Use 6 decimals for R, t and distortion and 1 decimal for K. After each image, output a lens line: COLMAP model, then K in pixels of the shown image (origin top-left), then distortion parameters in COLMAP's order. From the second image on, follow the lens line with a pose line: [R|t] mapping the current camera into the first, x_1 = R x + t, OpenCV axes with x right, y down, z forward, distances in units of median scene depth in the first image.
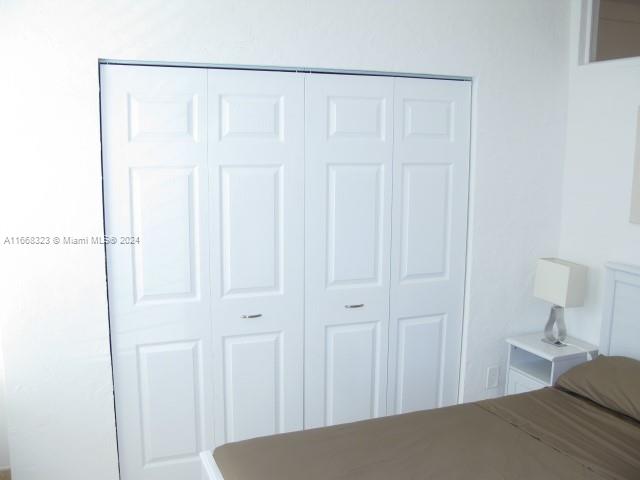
lens RADIAL K [[622.9, 0, 306.9], [0, 622.9, 252.2], [0, 0, 1]] dist [-0.117715, 0.004381]
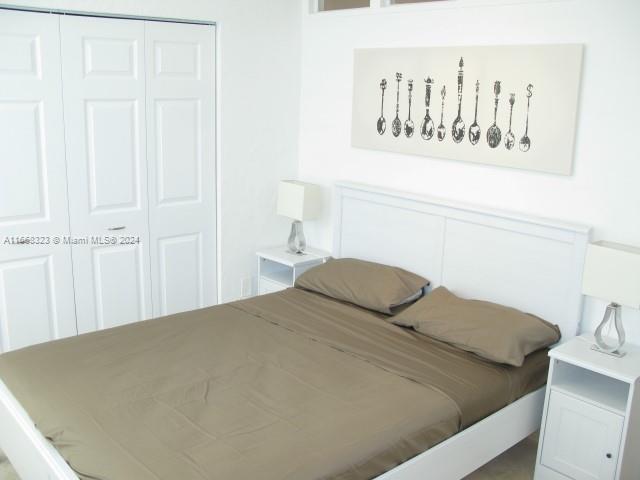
lens RADIAL K [[644.4, 0, 320.0], [0, 644.4, 240.0], [0, 0, 1]] dist [-0.202145, 0.232278]
pose [[0.930813, -0.065469, 0.359585, 0.006414], [0.039203, 0.996034, 0.079868, 0.031291], [-0.363387, -0.060245, 0.929688, -0.183603]]
